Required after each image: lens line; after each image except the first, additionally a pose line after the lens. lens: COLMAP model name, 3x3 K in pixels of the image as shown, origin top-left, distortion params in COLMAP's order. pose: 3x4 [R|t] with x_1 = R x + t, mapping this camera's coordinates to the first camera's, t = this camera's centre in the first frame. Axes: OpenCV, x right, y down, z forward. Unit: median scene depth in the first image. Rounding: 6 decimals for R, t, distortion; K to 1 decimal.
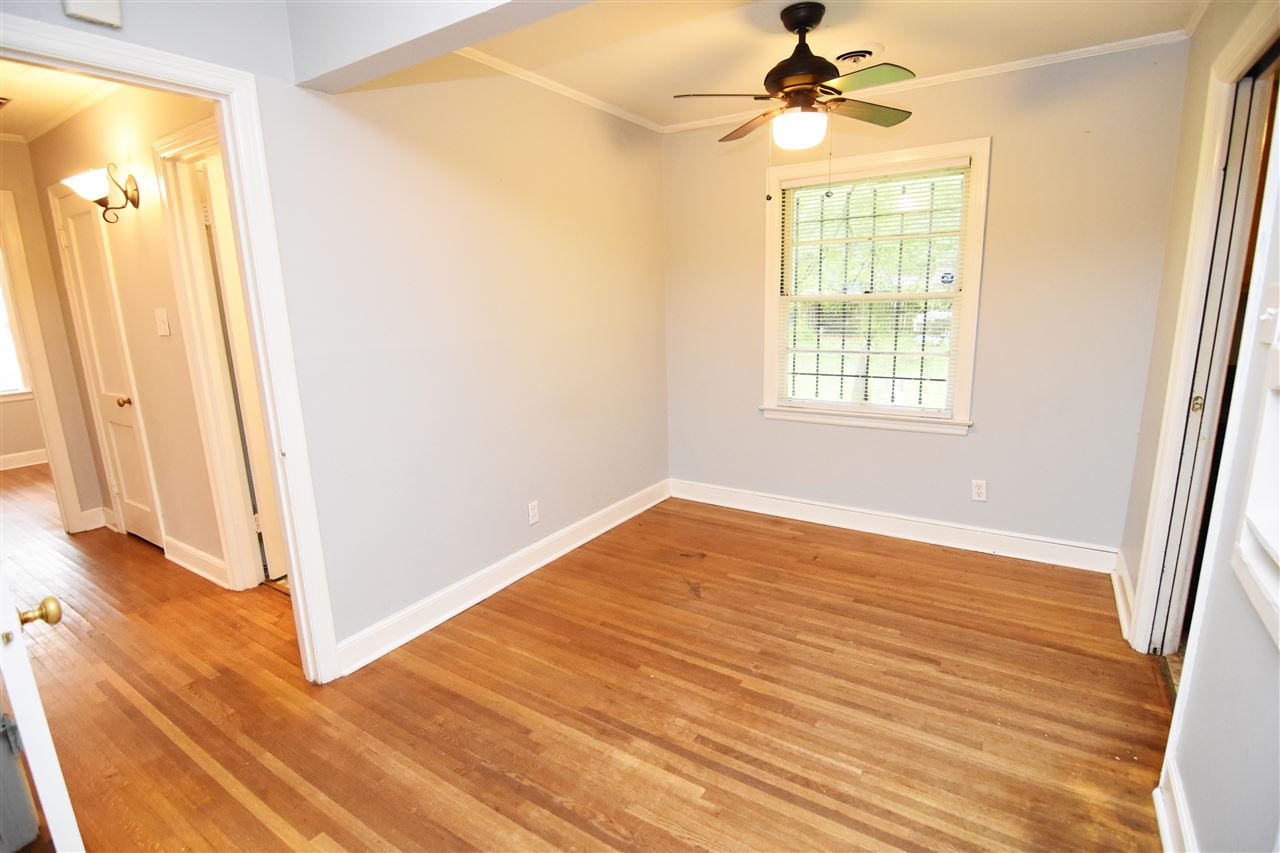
lens RADIAL K [[616.3, 0, 642.1], [0, 616.3, 426.2], [0, 0, 1]] dist [-0.003569, -0.012073]
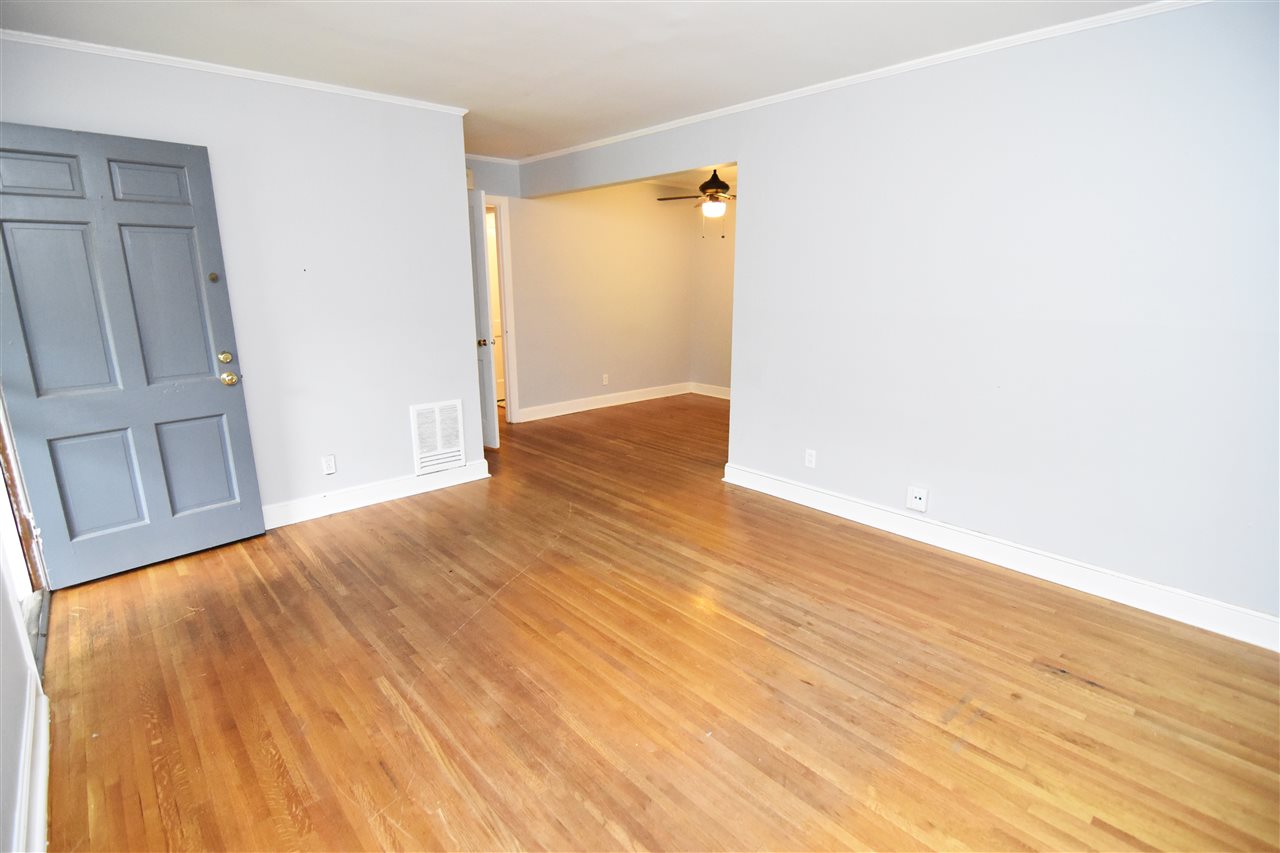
lens RADIAL K [[616.3, 0, 642.1], [0, 616.3, 426.2], [0, 0, 1]] dist [-0.003569, -0.012073]
pose [[0.967744, 0.085197, -0.237093, 0.672060], [-0.077793, 0.996150, 0.040427, 0.298797], [0.239624, -0.020679, 0.970645, -1.498744]]
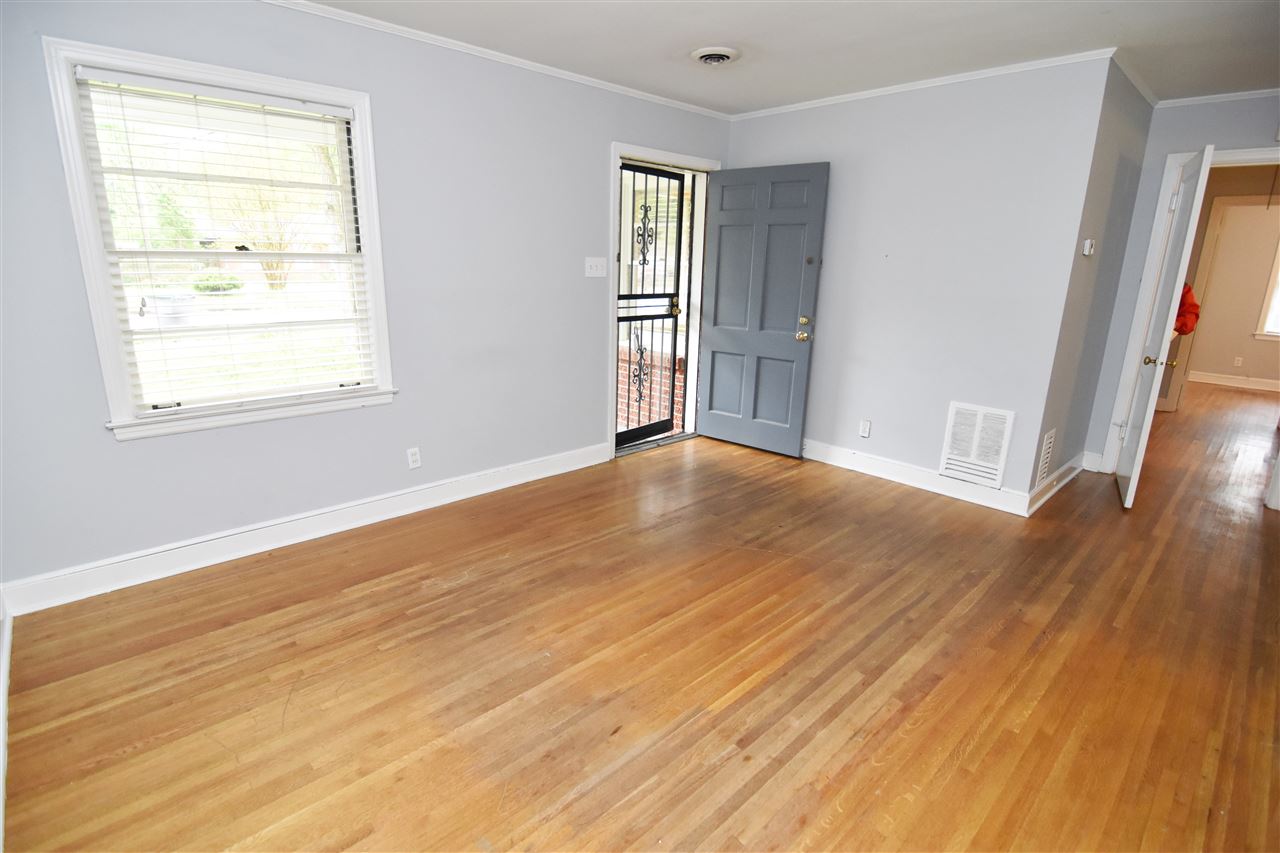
lens RADIAL K [[616.3, 0, 642.1], [0, 616.3, 426.2], [0, 0, 1]] dist [-0.003569, -0.012073]
pose [[-0.229256, 0.273744, -0.934080, 1.398065], [-0.217927, 0.920843, 0.323352, 0.062607], [0.948657, 0.277692, -0.151452, -0.432870]]
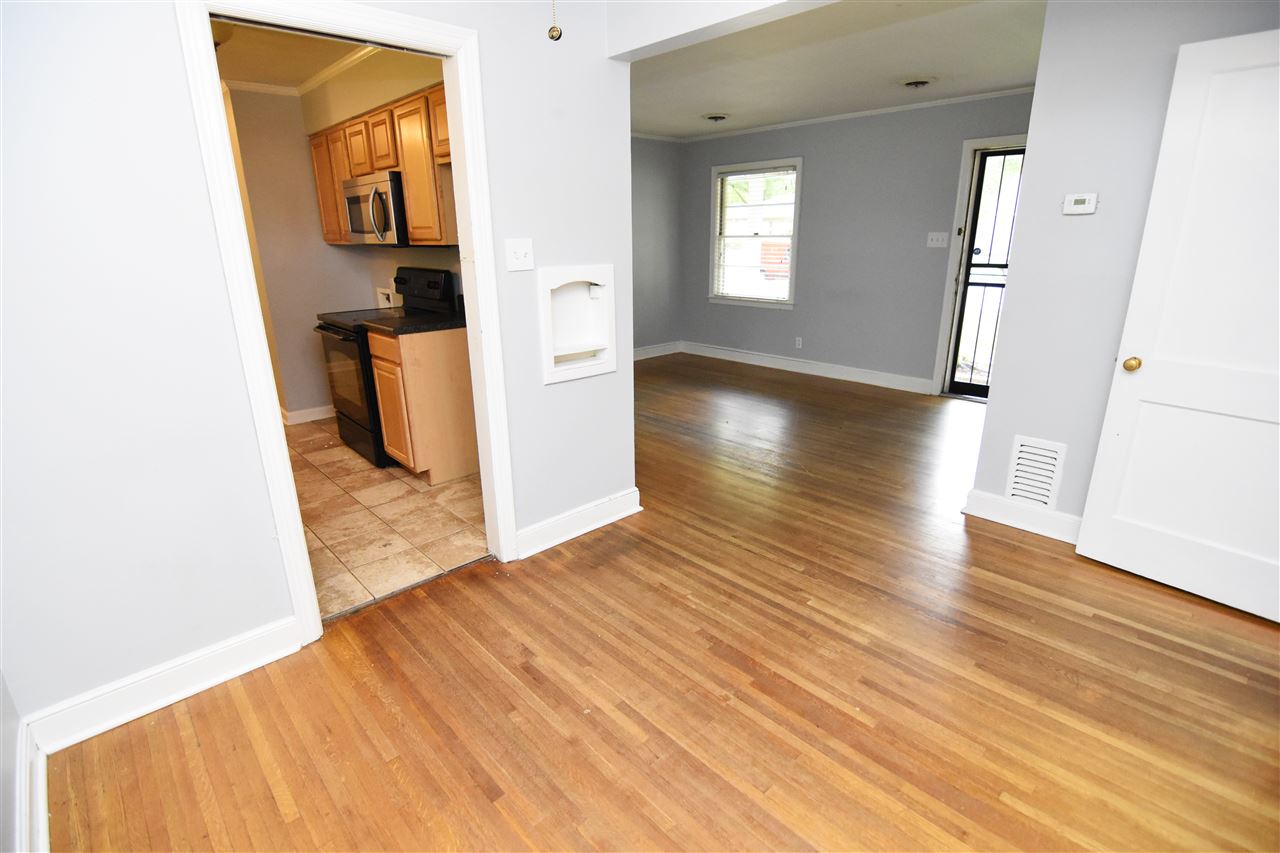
lens RADIAL K [[616.3, 0, 642.1], [0, 616.3, 426.2], [0, 0, 1]] dist [-0.003569, -0.012073]
pose [[-0.970898, -0.033257, 0.237173, 0.119079], [0.086528, 0.874707, 0.476865, -0.356940], [-0.223316, 0.483509, -0.846374, 1.661309]]
